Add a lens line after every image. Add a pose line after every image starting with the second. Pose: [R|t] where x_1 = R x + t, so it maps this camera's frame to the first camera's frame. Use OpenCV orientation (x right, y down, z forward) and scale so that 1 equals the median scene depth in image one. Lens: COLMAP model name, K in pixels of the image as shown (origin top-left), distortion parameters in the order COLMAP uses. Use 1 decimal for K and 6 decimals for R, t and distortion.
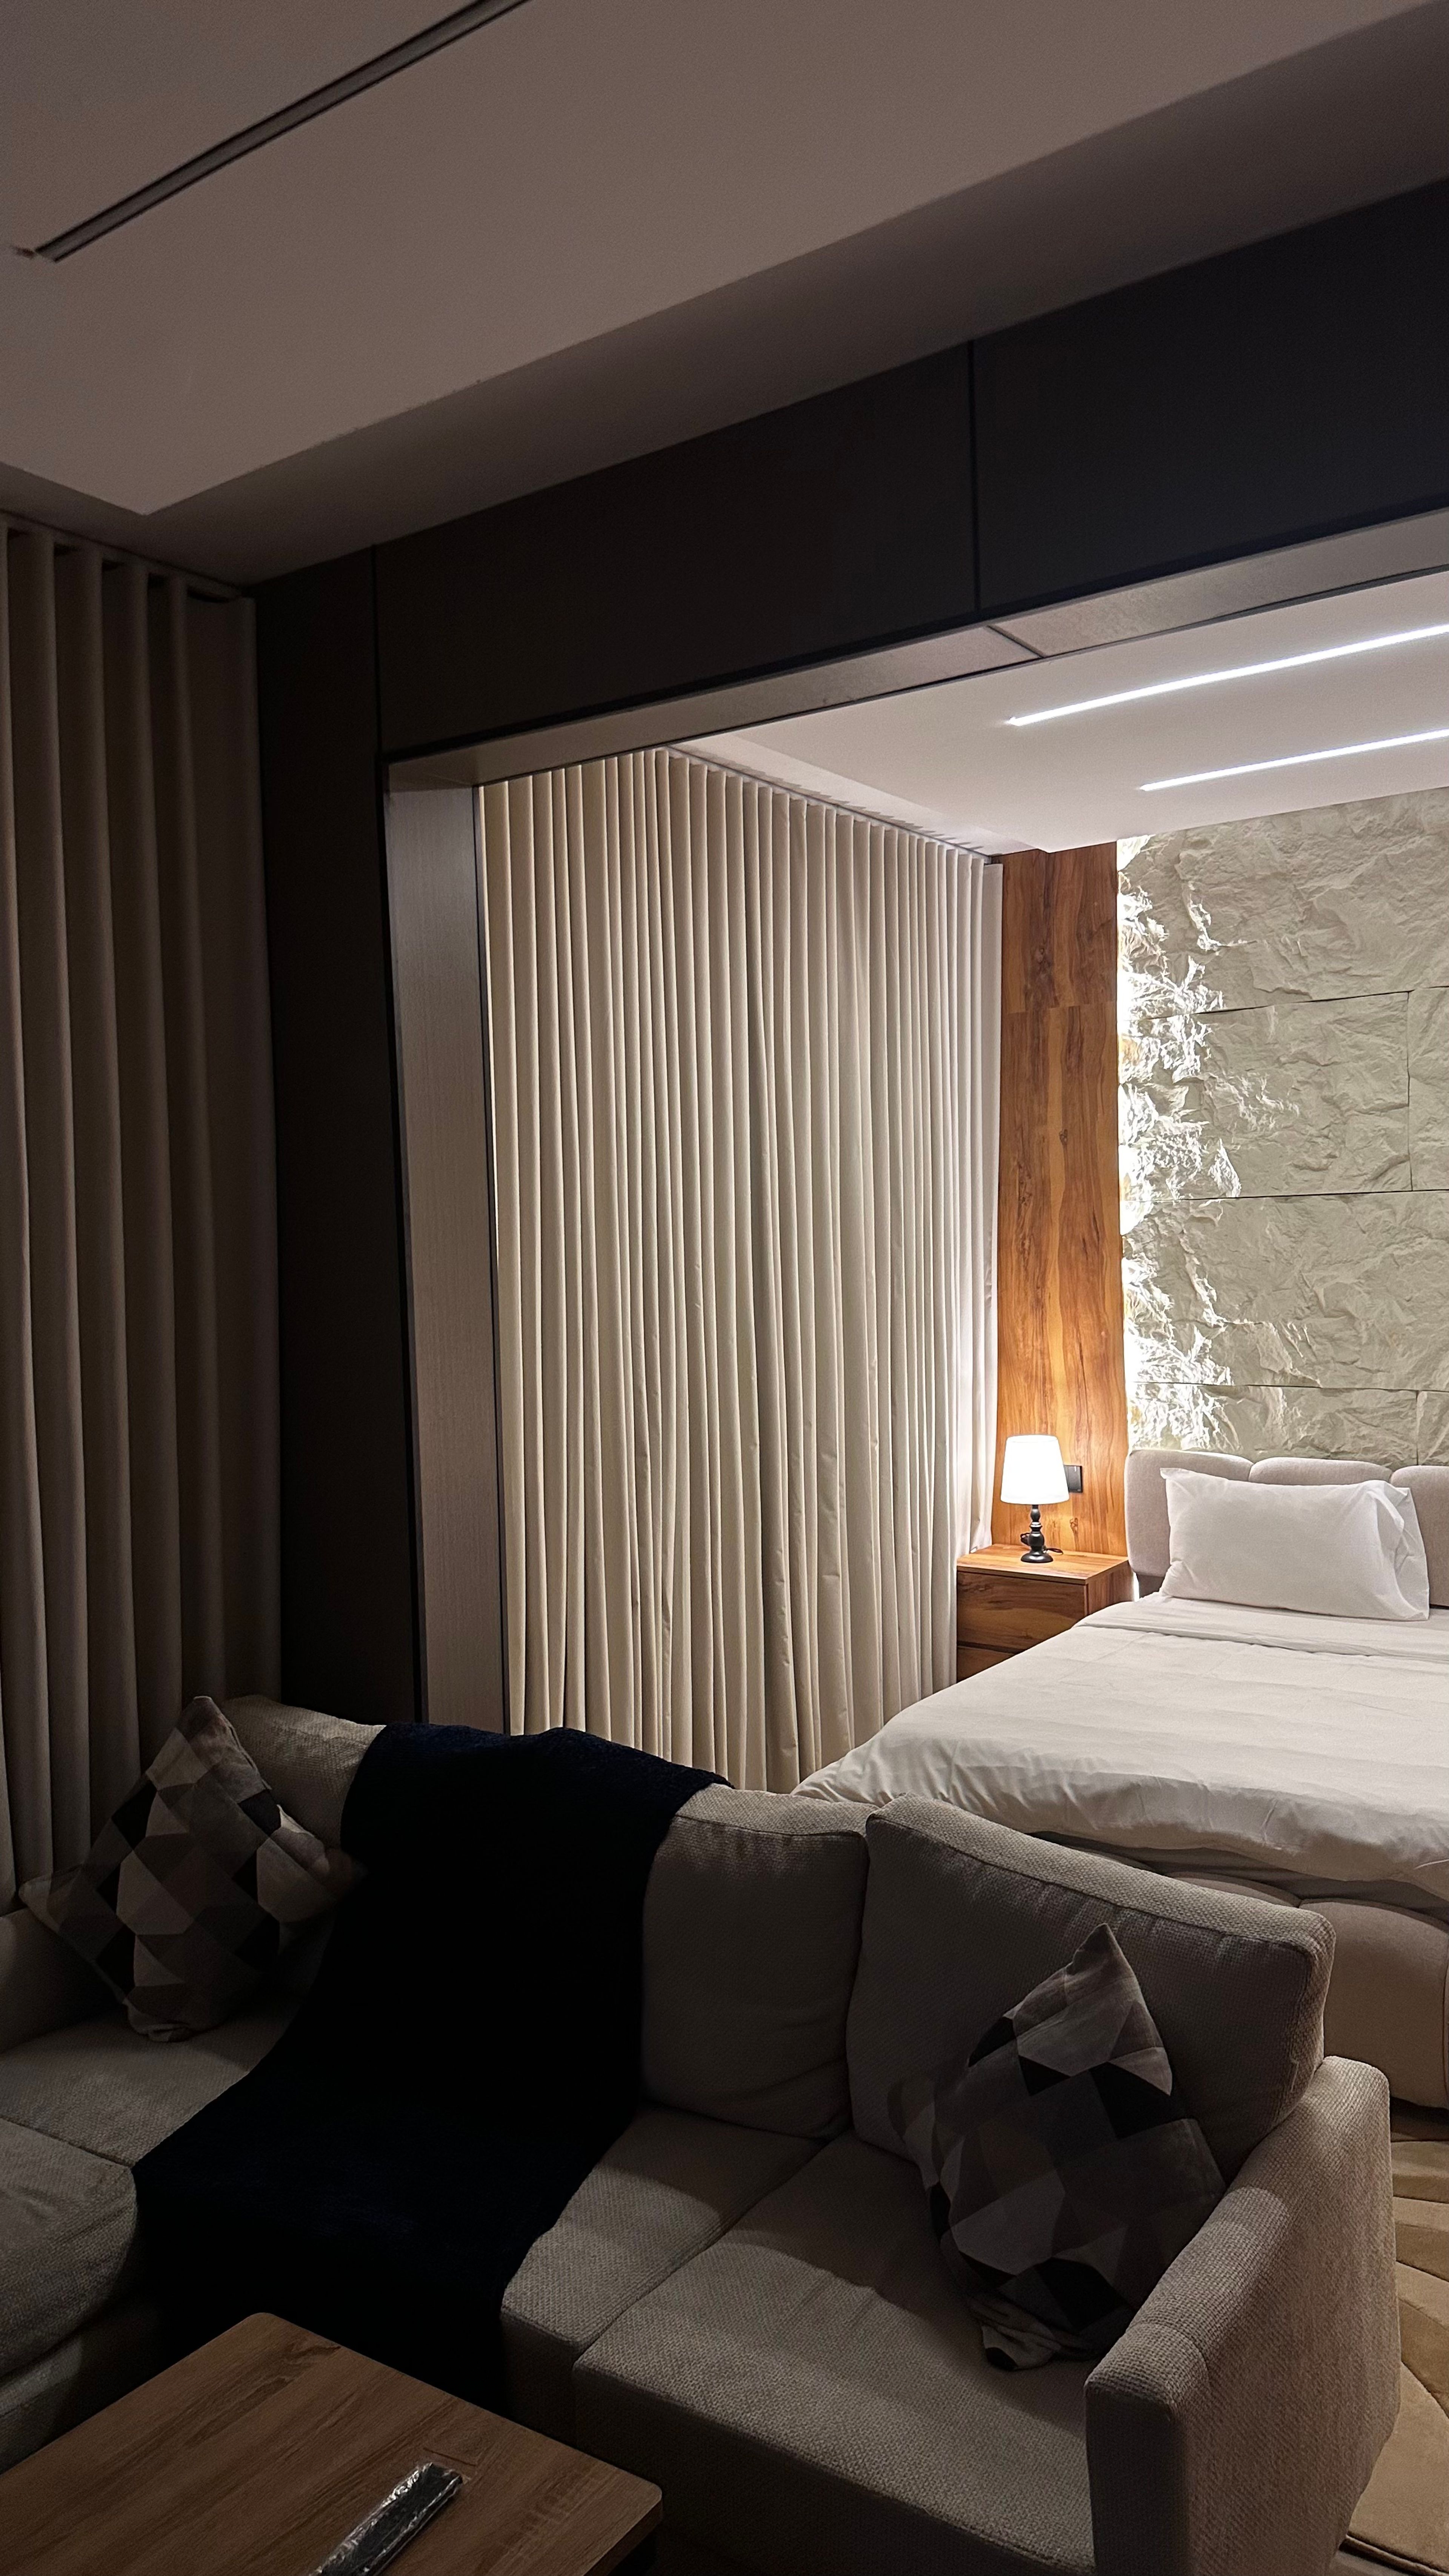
lens RADIAL K [[1812.6, 0, 711.9], [0, 1812.6, 1278.8], [0, 0, 1]] dist [0.072361, -0.017043]
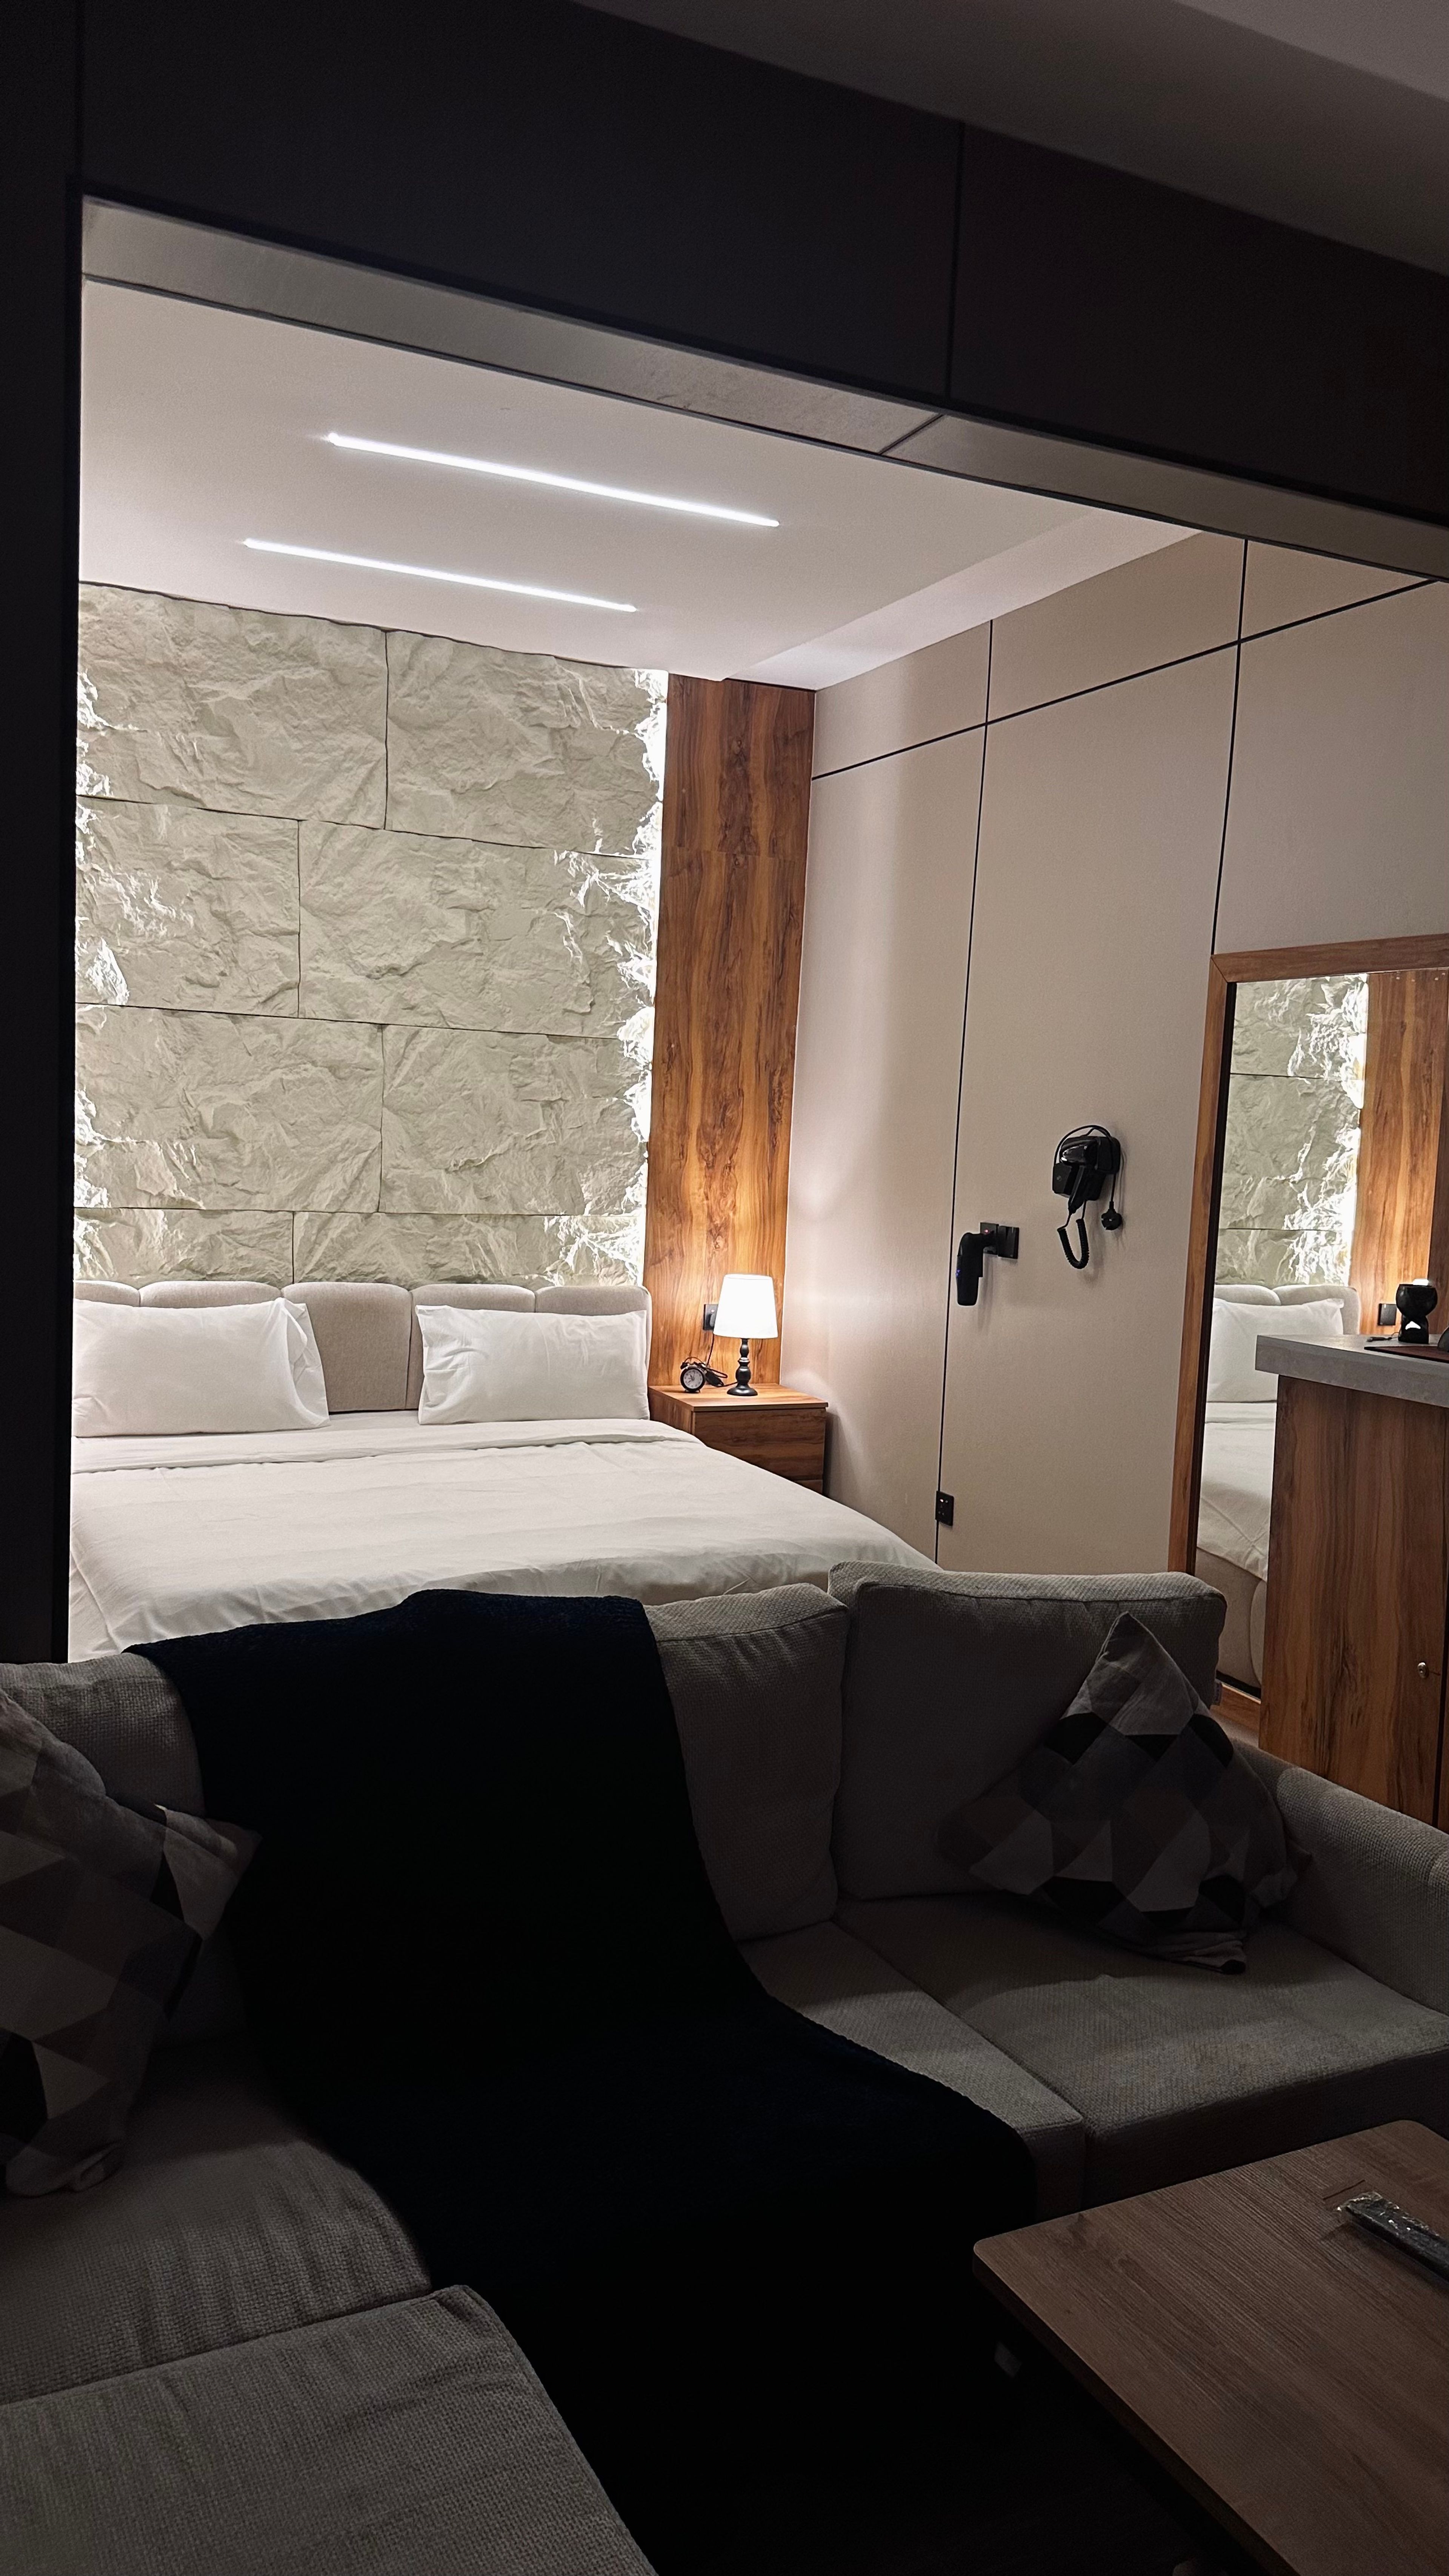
lens RADIAL K [[1812.6, 0, 712.4], [0, 1812.6, 1282.9], [0, 0, 1]] dist [0.072361, -0.017043]
pose [[0.485069, -0.031338, 0.873914, -0.398579], [-0.036737, 0.997745, 0.056170, 0.034113], [-0.873704, -0.059352, 0.482824, 0.284600]]
